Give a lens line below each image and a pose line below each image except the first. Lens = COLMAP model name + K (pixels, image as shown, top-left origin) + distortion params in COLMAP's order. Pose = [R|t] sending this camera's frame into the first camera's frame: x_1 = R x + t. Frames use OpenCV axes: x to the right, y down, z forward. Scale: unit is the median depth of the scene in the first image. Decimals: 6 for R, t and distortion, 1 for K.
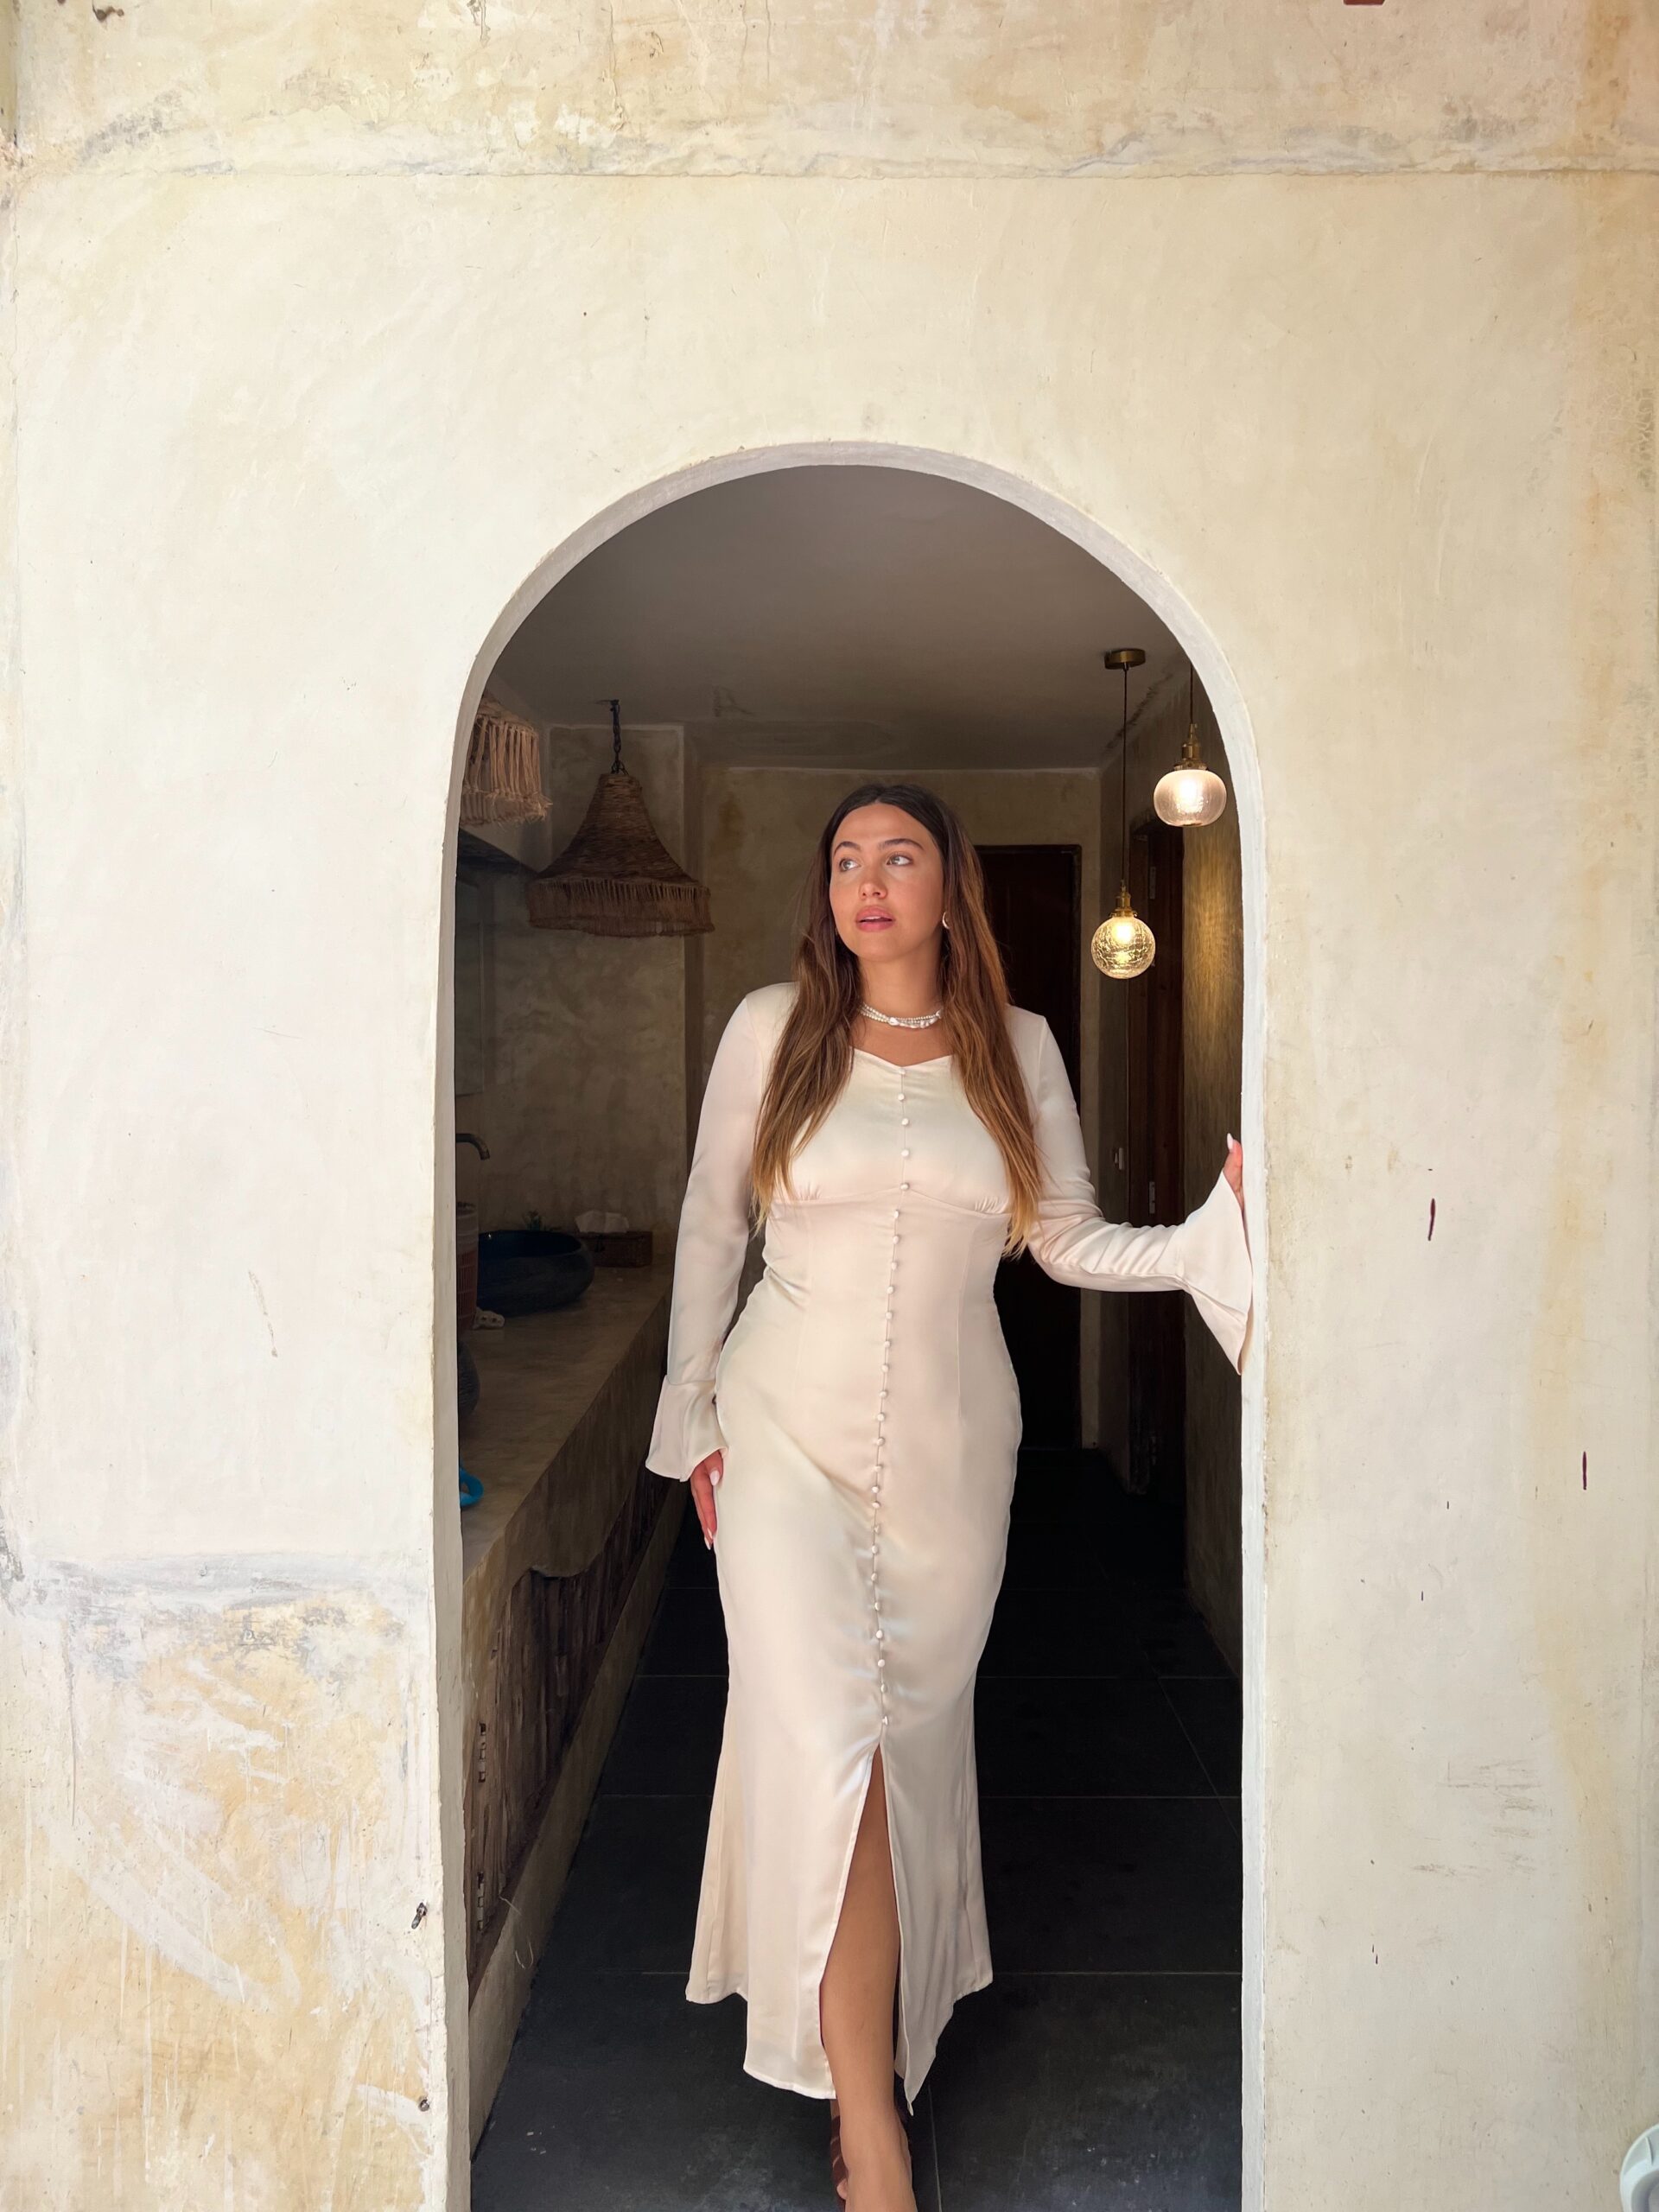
lens RADIAL K [[1675.8, 0, 833.6], [0, 1675.8, 1102.0], [0, 0, 1]] dist [0.005124, -0.010597]
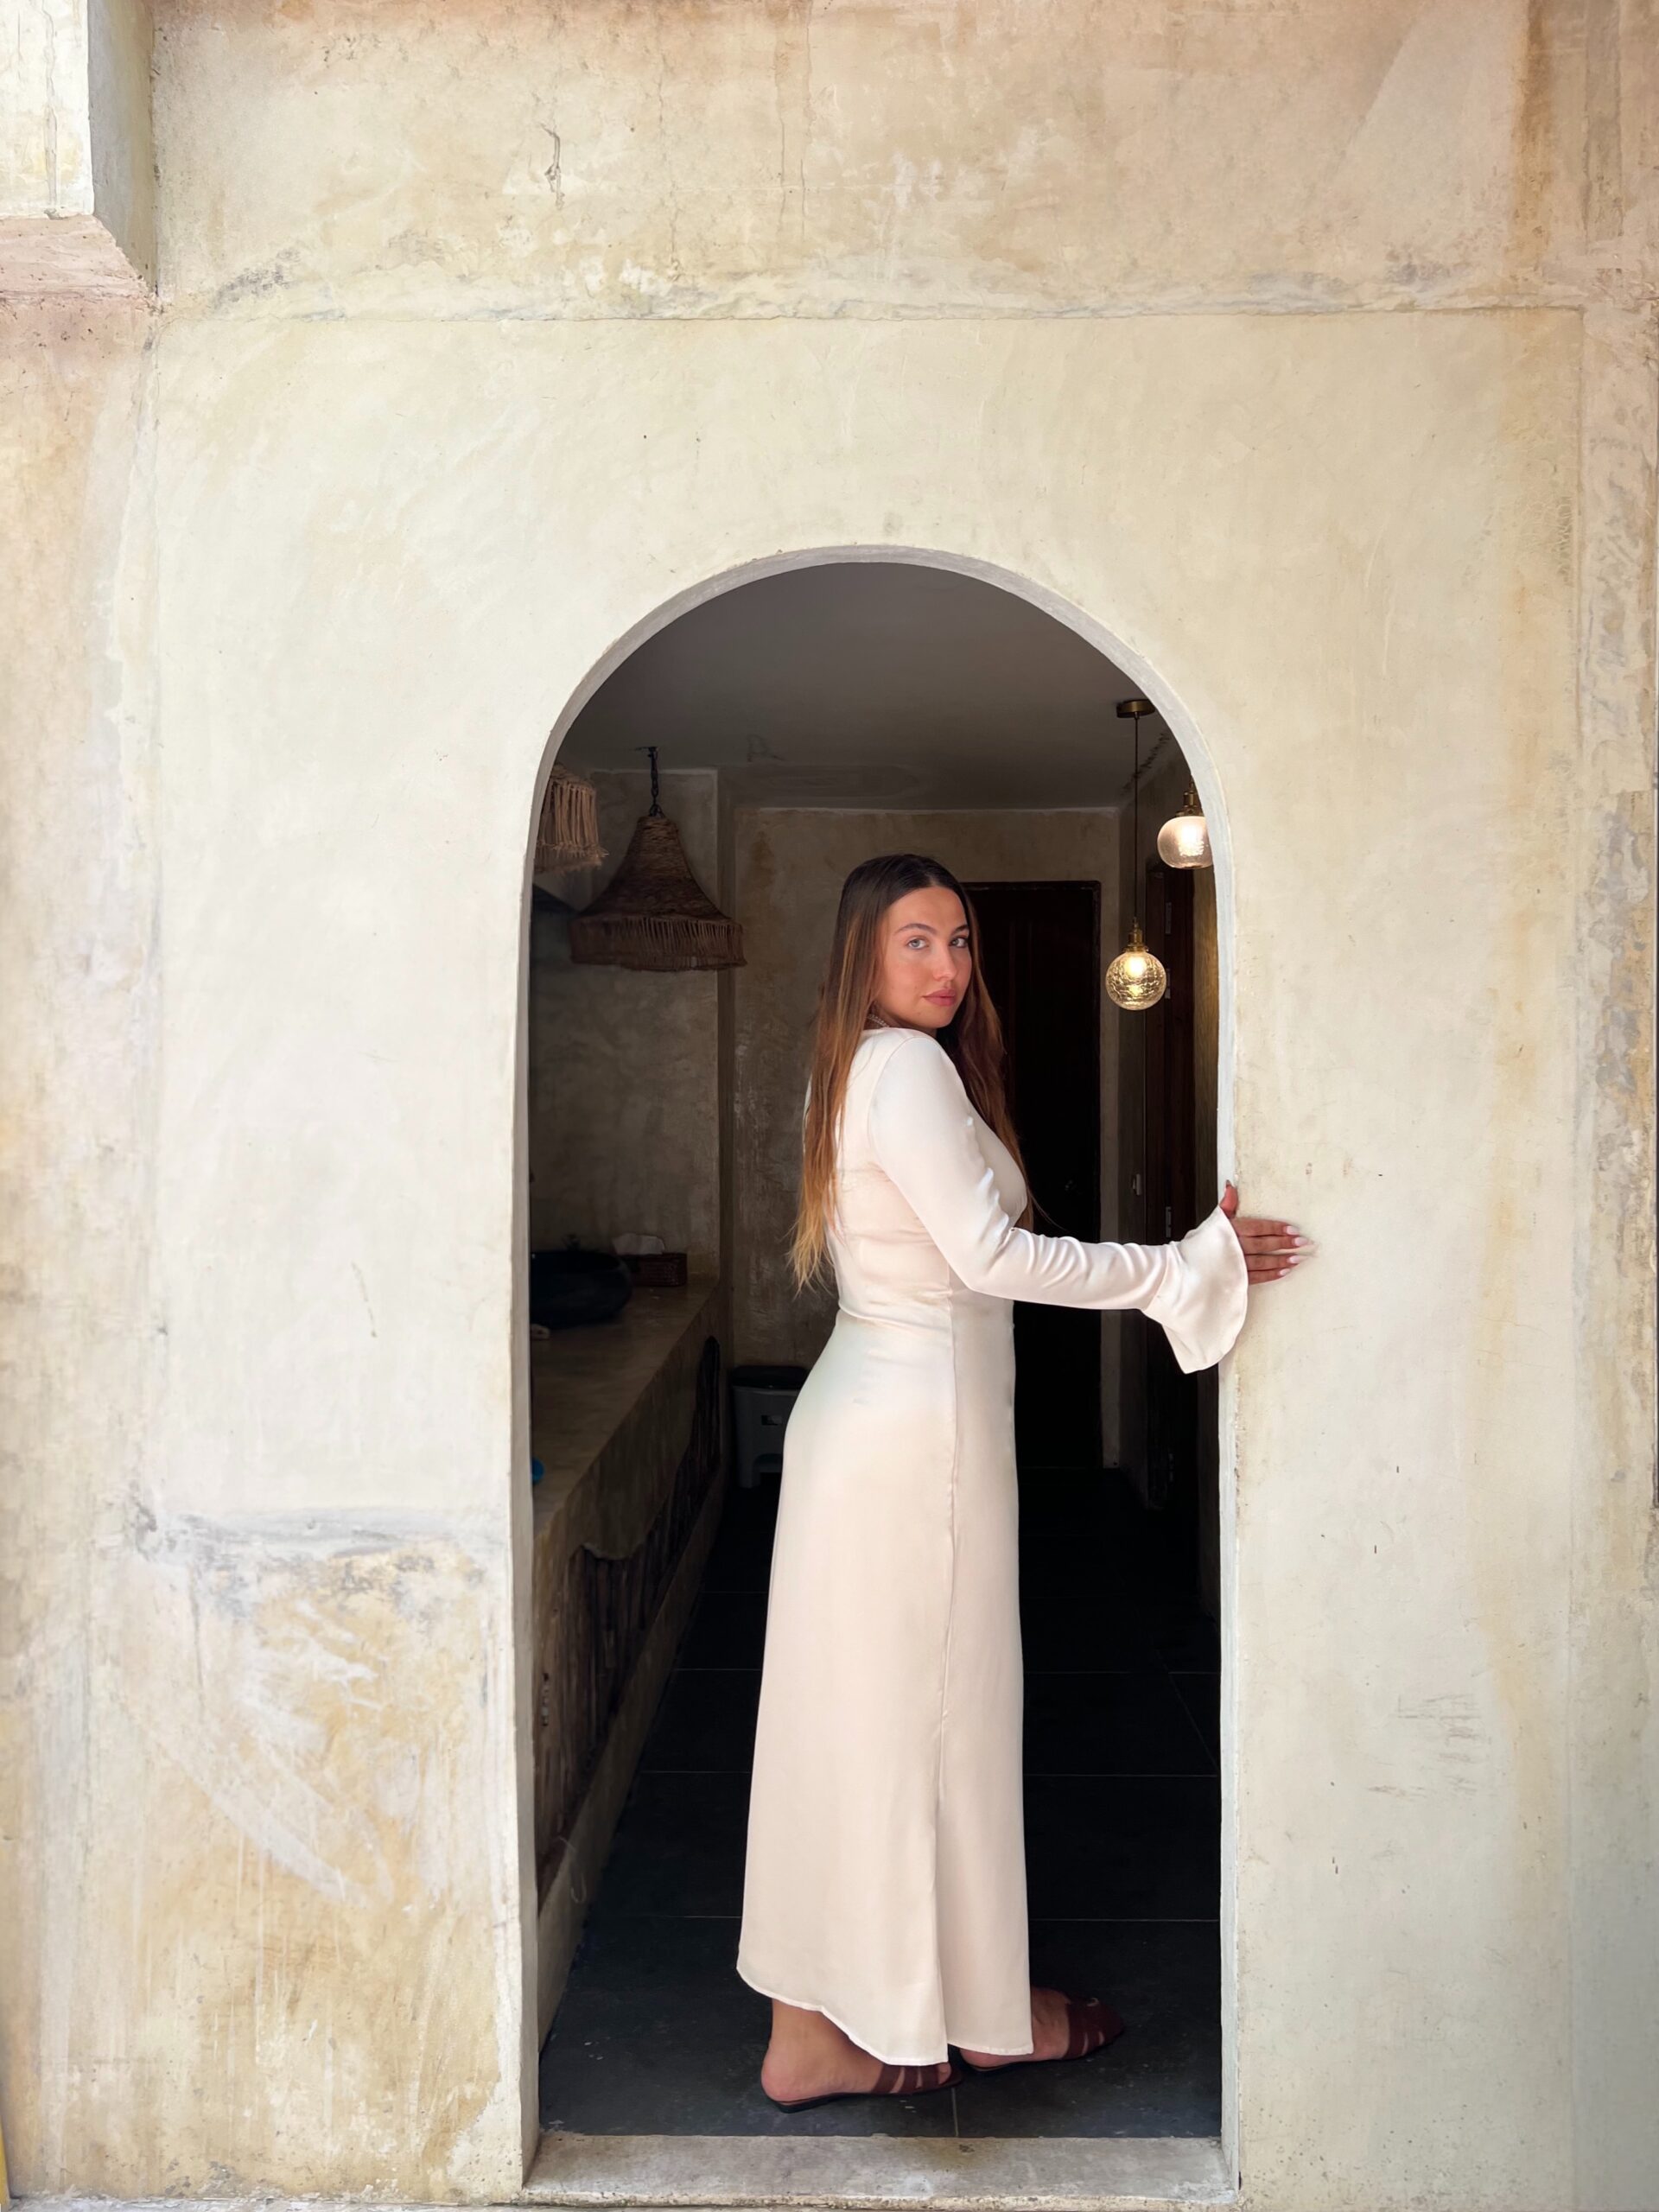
lens RADIAL K [[1675.8, 0, 825.0], [0, 1675.8, 1108.3], [0, 0, 1]] dist [0.005124, -0.010597]
pose [[0.999770, 0.000246, -0.021448, 0.001284], [-0.000590, 0.999871, -0.016026, 0.012923], [0.021441, 0.016035, 0.999642, -0.148537]]
